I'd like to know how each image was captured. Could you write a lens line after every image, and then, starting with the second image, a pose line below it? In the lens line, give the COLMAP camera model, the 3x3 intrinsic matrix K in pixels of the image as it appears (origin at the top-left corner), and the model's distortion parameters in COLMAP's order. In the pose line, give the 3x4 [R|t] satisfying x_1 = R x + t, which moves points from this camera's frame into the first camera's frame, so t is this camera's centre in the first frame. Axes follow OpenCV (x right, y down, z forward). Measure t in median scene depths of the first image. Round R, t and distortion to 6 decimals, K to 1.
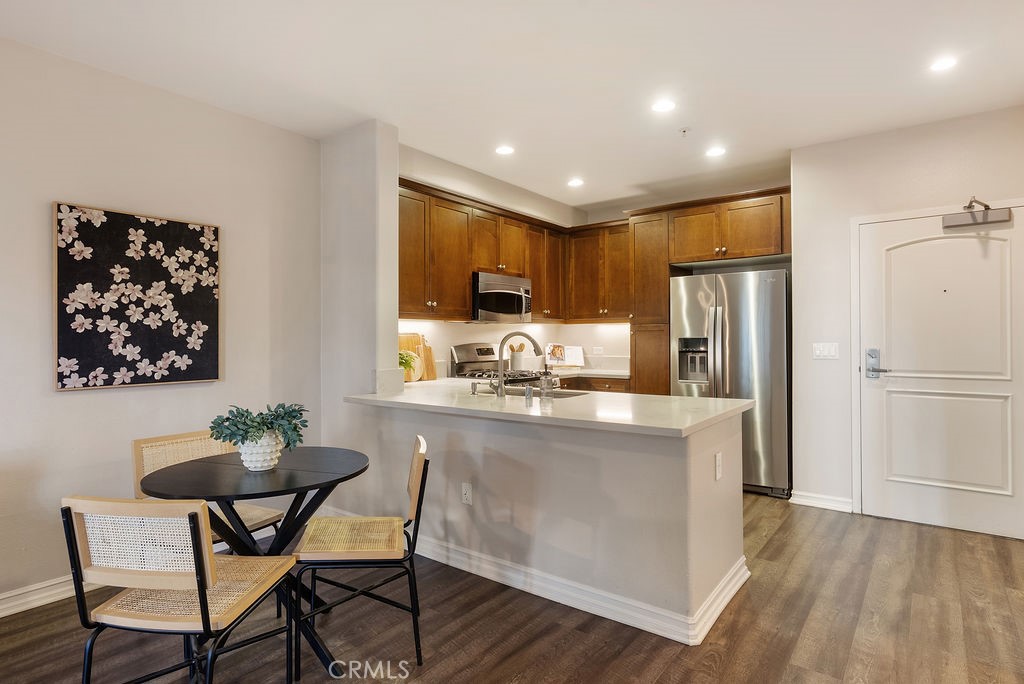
lens RADIAL K [[542.2, 0, 512.0], [0, 542.2, 336.9], [0, 0, 1]] dist [0.003359, 0.000621]
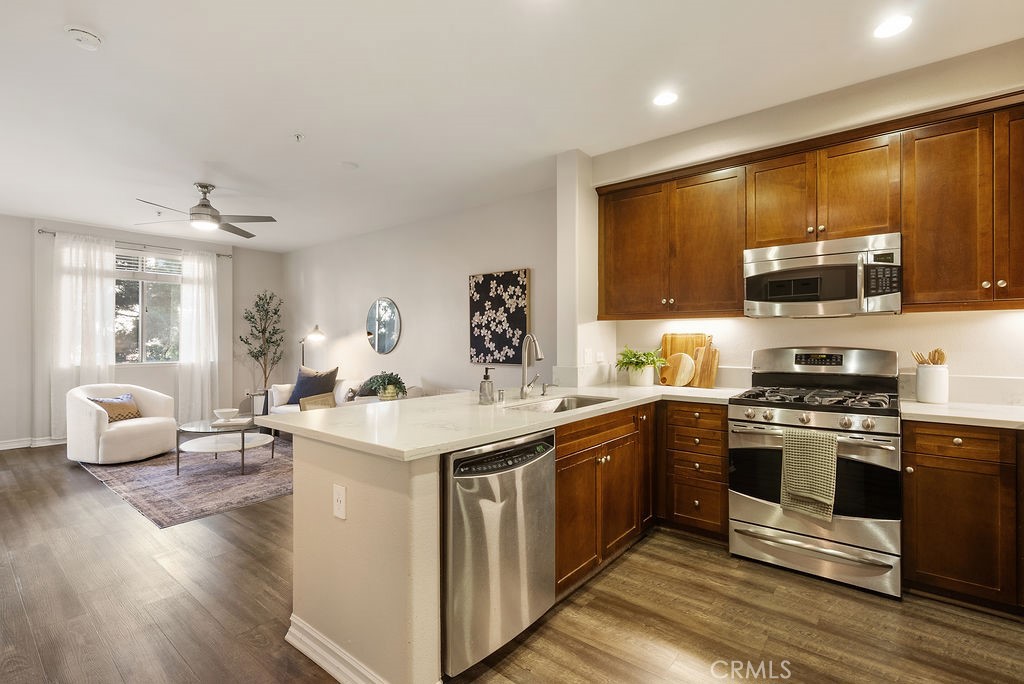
lens RADIAL K [[470.8, 0, 512.9], [0, 470.8, 340.0], [0, 0, 1]] dist [-0.000781, 0.000531]
pose [[-0.028923, 0.008208, -0.999548, 0.855536], [0.005485, 0.999953, 0.008052, -0.005748], [0.999567, -0.005250, -0.028967, 1.020553]]
